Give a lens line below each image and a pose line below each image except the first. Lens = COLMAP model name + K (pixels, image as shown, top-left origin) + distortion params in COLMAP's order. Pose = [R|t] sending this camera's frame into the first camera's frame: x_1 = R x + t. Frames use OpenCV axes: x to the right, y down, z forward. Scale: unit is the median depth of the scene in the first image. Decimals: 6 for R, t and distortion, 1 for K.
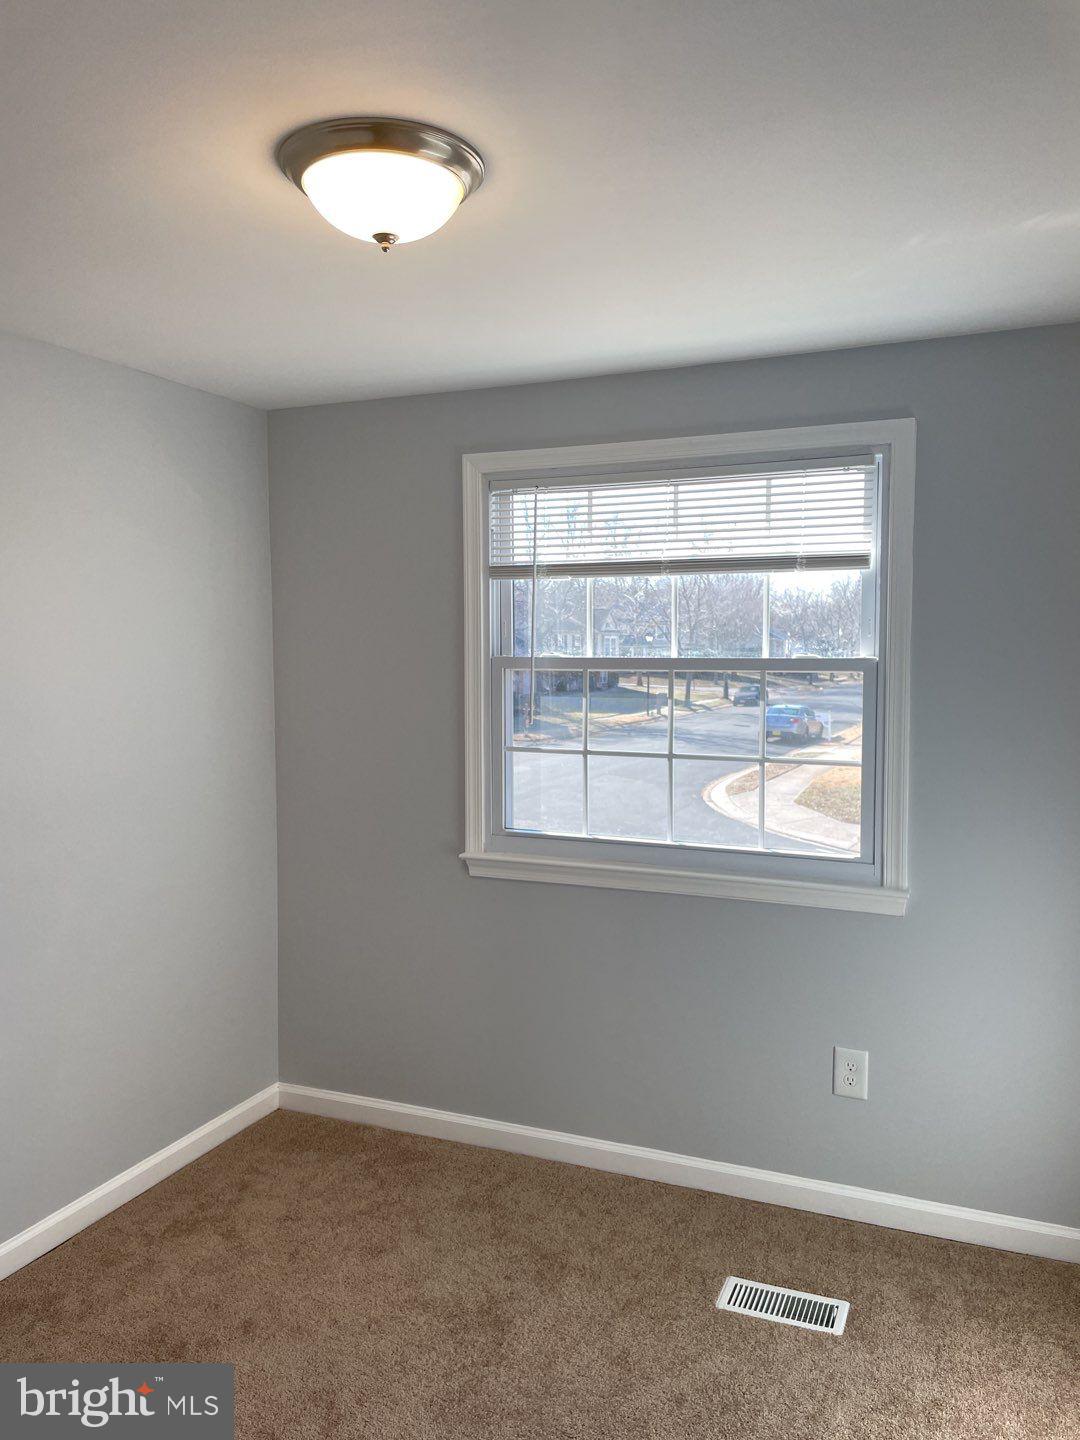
lens RADIAL K [[1228.1, 0, 486.4], [0, 1228.1, 746.7], [0, 0, 1]] dist [0.006333, 0.124486]
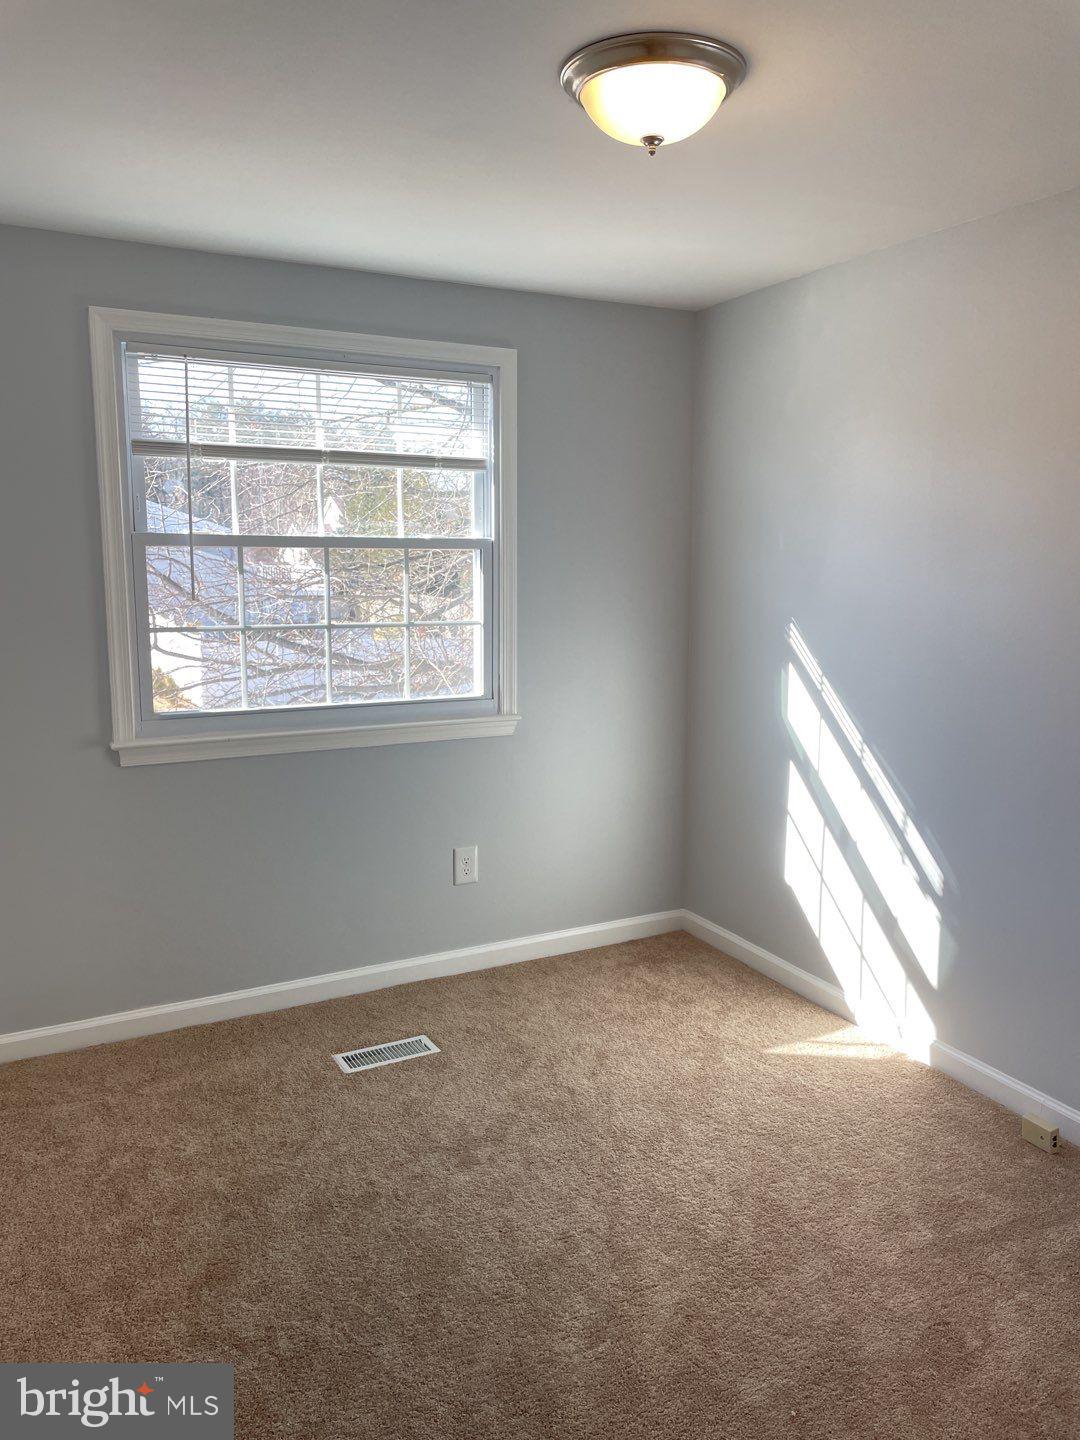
lens RADIAL K [[1092.7, 0, 532.3], [0, 1092.7, 713.2], [0, 0, 1]] dist [0.086315, -0.113736]
pose [[0.605230, -0.119834, 0.786980, -0.542385], [0.048734, 0.992328, 0.113624, -0.018695], [-0.794558, -0.030416, 0.606426, 0.259425]]
